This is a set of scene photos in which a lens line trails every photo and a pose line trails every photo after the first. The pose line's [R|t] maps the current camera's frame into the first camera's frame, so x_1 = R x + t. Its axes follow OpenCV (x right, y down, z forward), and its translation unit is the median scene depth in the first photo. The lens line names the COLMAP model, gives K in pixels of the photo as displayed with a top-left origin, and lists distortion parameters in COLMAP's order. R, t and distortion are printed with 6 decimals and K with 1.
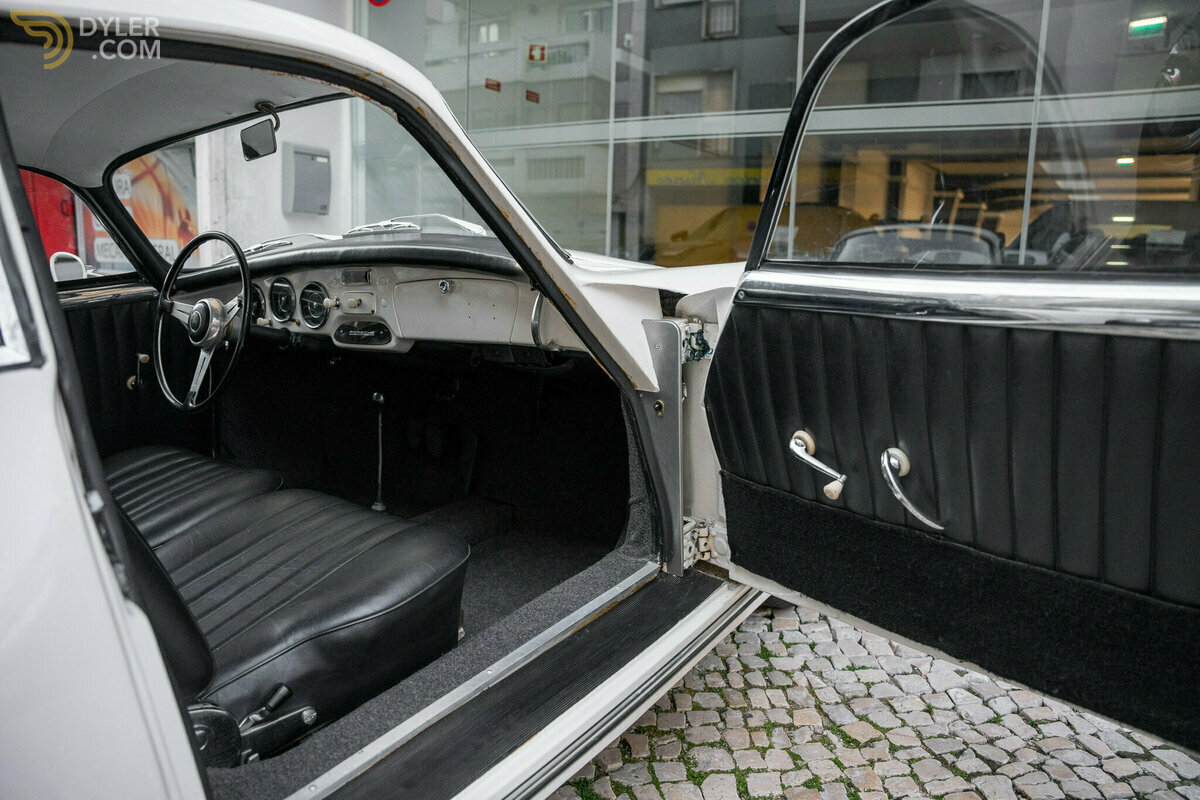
lens RADIAL K [[855.8, 0, 625.0], [0, 855.8, 402.3], [0, 0, 1]] dist [-0.176198, 0.132446]
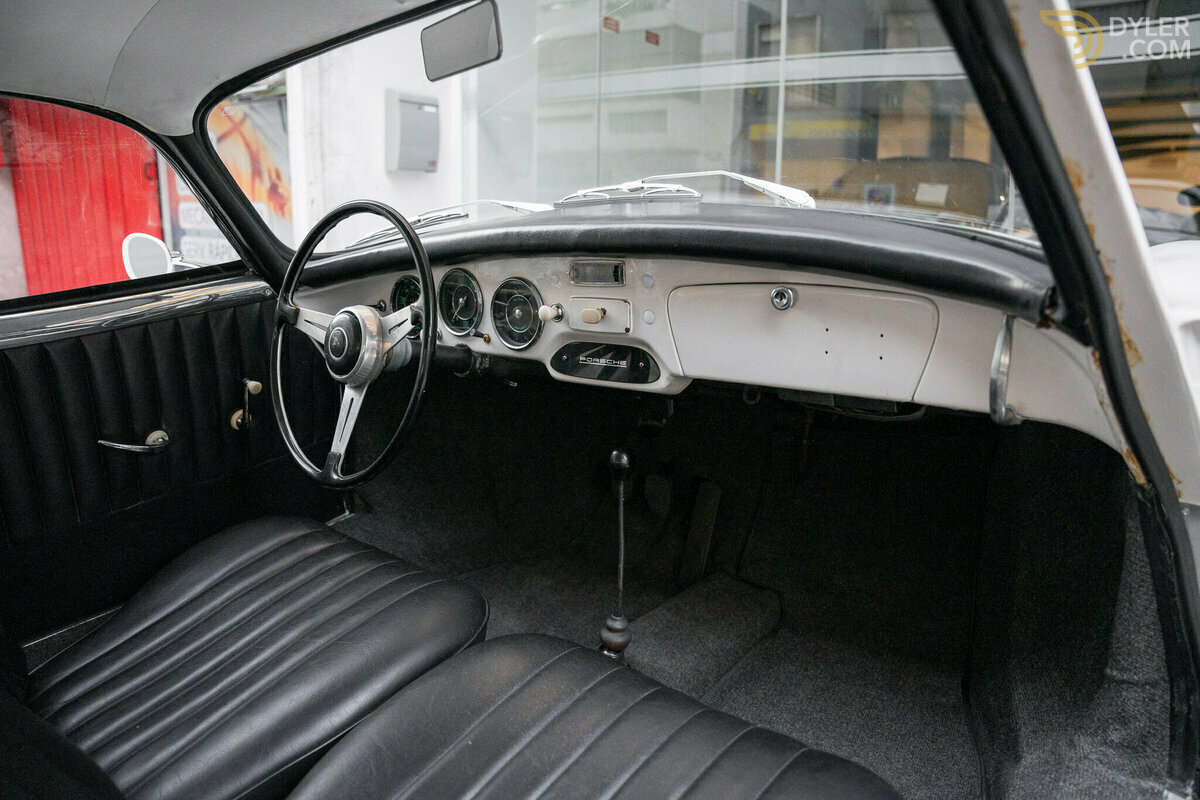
lens RADIAL K [[855.8, 0, 625.0], [0, 855.8, 402.3], [0, 0, 1]] dist [-0.176198, 0.132446]
pose [[0.996503, 0.007011, -0.083258, -0.228667], [-0.002760, 0.998691, 0.051071, -0.079994], [0.083507, -0.050663, 0.995218, 0.343687]]
